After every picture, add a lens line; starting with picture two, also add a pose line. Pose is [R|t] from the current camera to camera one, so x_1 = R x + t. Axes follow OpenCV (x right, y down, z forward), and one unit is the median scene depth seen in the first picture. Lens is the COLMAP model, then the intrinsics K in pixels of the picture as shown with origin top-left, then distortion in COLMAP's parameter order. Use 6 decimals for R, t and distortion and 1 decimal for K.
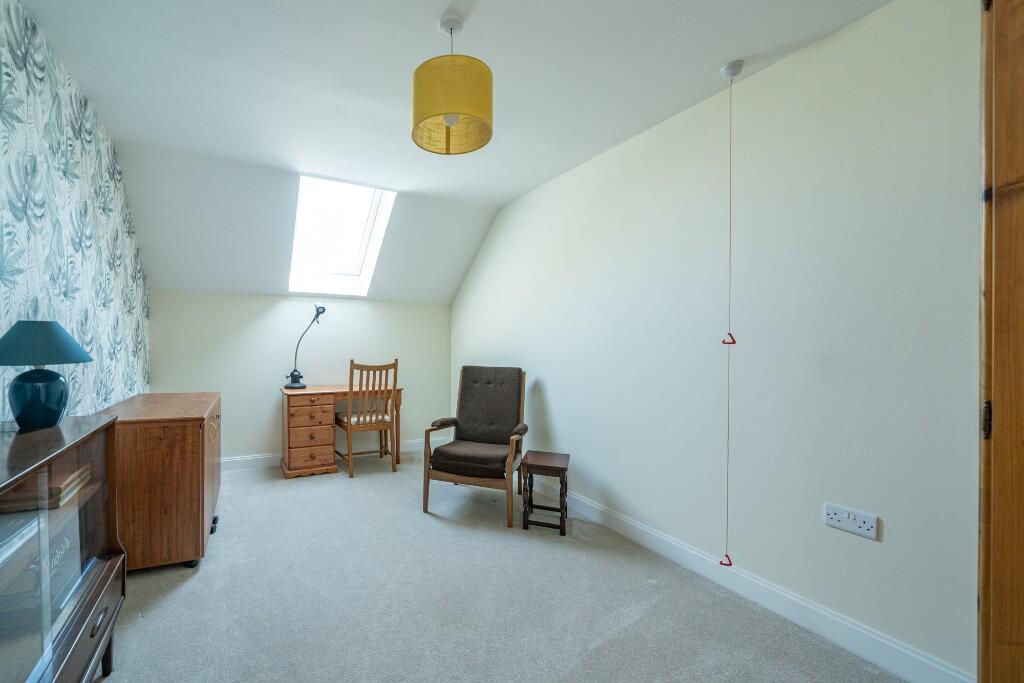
lens RADIAL K [[380.1, 0, 512.0], [0, 380.1, 341.5], [0, 0, 1]] dist [-0.000988, 0.000027]
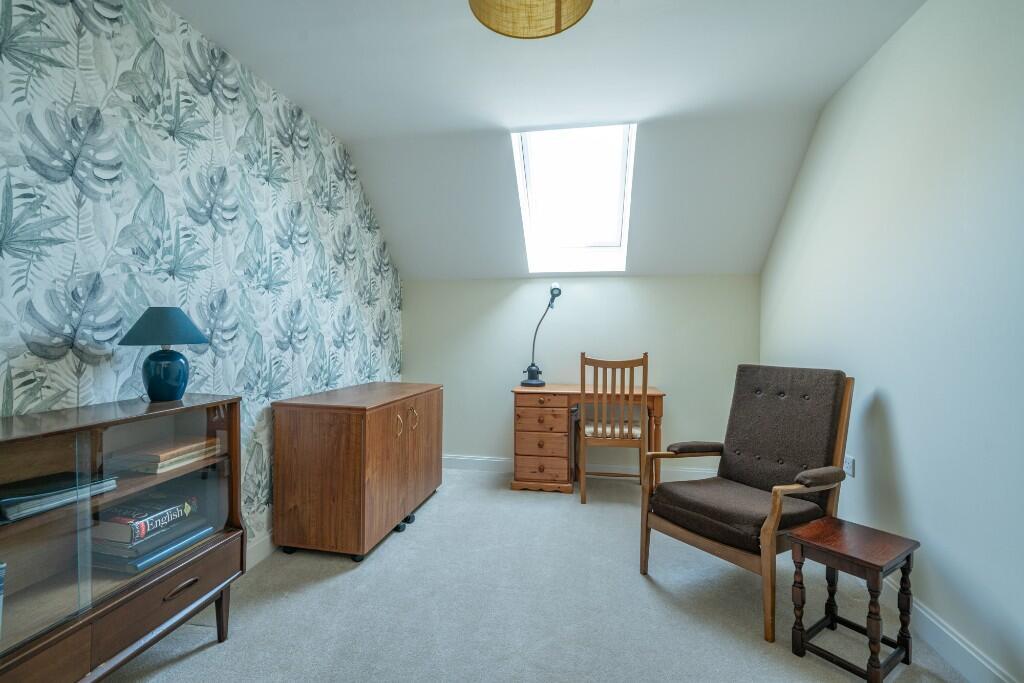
lens RADIAL K [[503.3, 0, 510.7], [0, 503.3, 333.7], [0, 0, 1]] dist [0.002669, 0.000469]
pose [[0.786593, -0.010109, -0.617389, 0.132794], [0.012027, 0.999927, -0.001049, 0.010449], [0.617355, -0.006600, 0.786657, 0.119910]]
